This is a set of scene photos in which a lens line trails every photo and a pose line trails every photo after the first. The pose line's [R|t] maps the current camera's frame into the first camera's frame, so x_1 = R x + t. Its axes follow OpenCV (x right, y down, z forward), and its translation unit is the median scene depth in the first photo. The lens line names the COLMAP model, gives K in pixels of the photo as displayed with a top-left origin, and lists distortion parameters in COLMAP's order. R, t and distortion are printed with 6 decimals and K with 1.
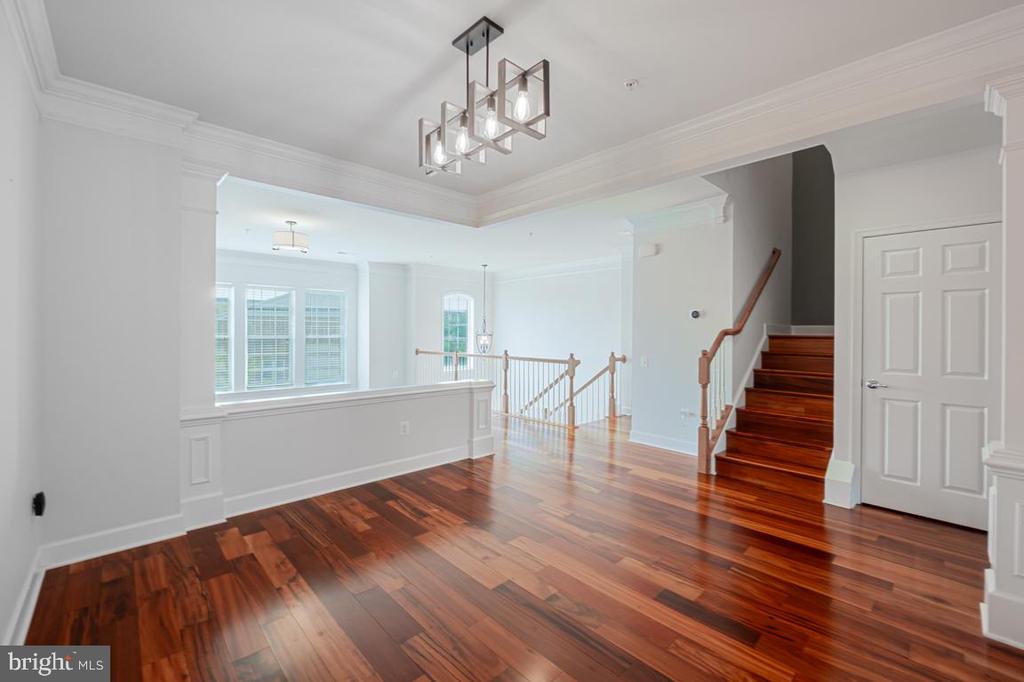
lens RADIAL K [[434.1, 0, 506.7], [0, 434.1, 336.7], [0, 0, 1]] dist [-0.012719, -0.000175]
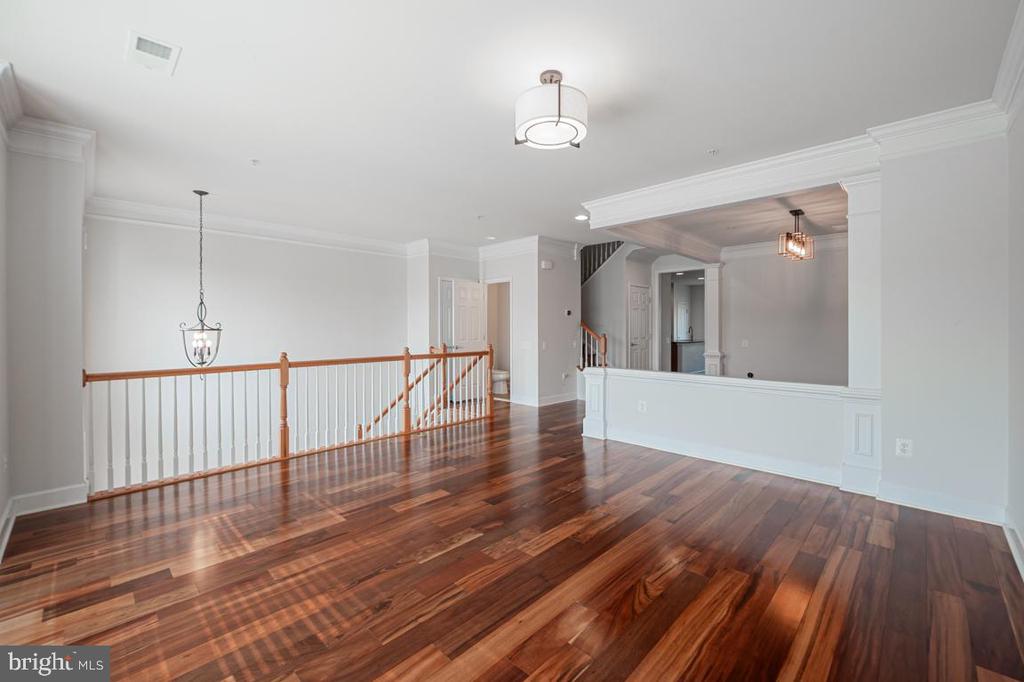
lens RADIAL K [[434.1, 0, 519.5], [0, 434.1, 336.3], [0, 0, 1]] dist [-0.012719, -0.000175]
pose [[-0.083686, -0.025651, 0.996162, -0.704236], [0.011752, 0.999574, 0.026726, -0.005856], [-0.996423, 0.013944, -0.083349, 0.805022]]
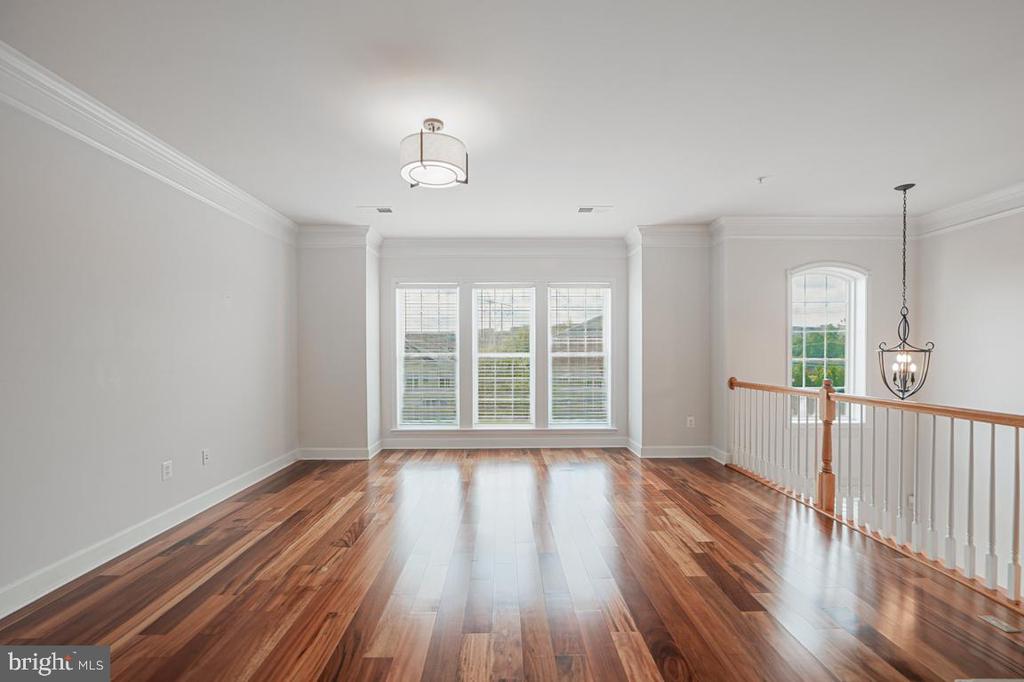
lens RADIAL K [[434.1, 0, 504.5], [0, 434.1, 355.2], [0, 0, 1]] dist [-0.012719, -0.000175]
pose [[0.742163, 0.001427, -0.670217, -0.072203], [-0.003805, 0.999991, -0.002084, 0.003558], [0.670208, 0.004097, 0.742162, 0.510027]]
